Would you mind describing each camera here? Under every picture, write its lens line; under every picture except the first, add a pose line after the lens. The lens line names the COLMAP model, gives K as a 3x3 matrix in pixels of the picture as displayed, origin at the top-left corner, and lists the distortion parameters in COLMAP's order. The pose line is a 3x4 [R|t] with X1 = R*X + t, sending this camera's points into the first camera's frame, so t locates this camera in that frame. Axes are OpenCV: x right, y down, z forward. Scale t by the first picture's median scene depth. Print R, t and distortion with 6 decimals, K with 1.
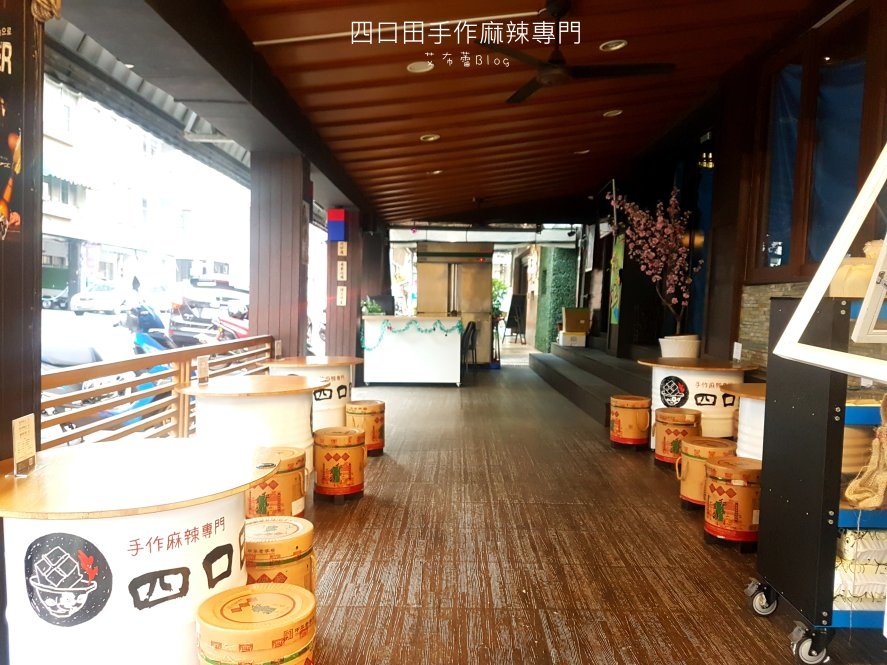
lens RADIAL K [[684.8, 0, 446.5], [0, 684.8, 345.9], [0, 0, 1]] dist [0.115027, -0.164477]
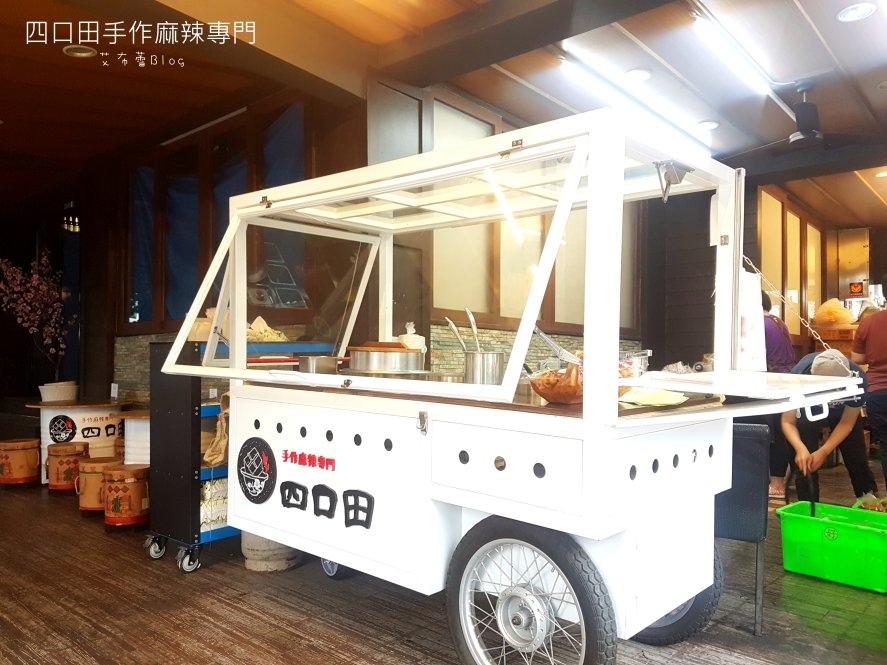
lens RADIAL K [[698.3, 0, 443.5], [0, 698.3, 332.5], [0, 0, 1]] dist [0.004619, 0.002759]
pose [[0.646466, -0.002052, 0.762940, -0.148717], [0.074825, 0.995346, -0.060725, 0.025446], [-0.759265, 0.096343, 0.643611, -0.241389]]
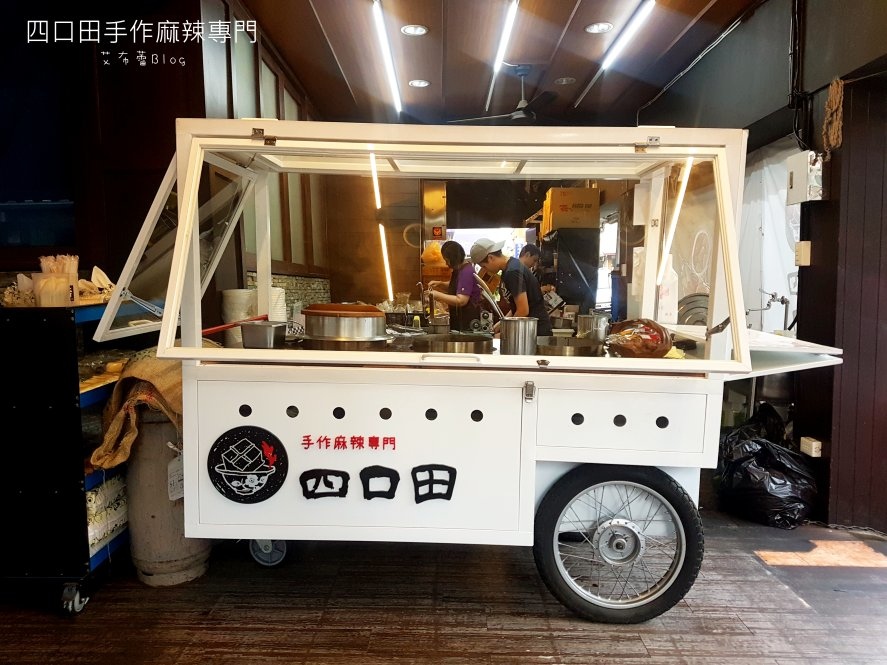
lens RADIAL K [[684.8, 0, 446.5], [0, 684.8, 345.9], [0, 0, 1]] dist [0.115027, -0.164477]
pose [[-0.005978, -0.127462, 0.991825, -0.288429], [0.078503, 0.988722, 0.127536, -0.046868], [-0.996896, 0.078624, 0.004096, 0.152626]]
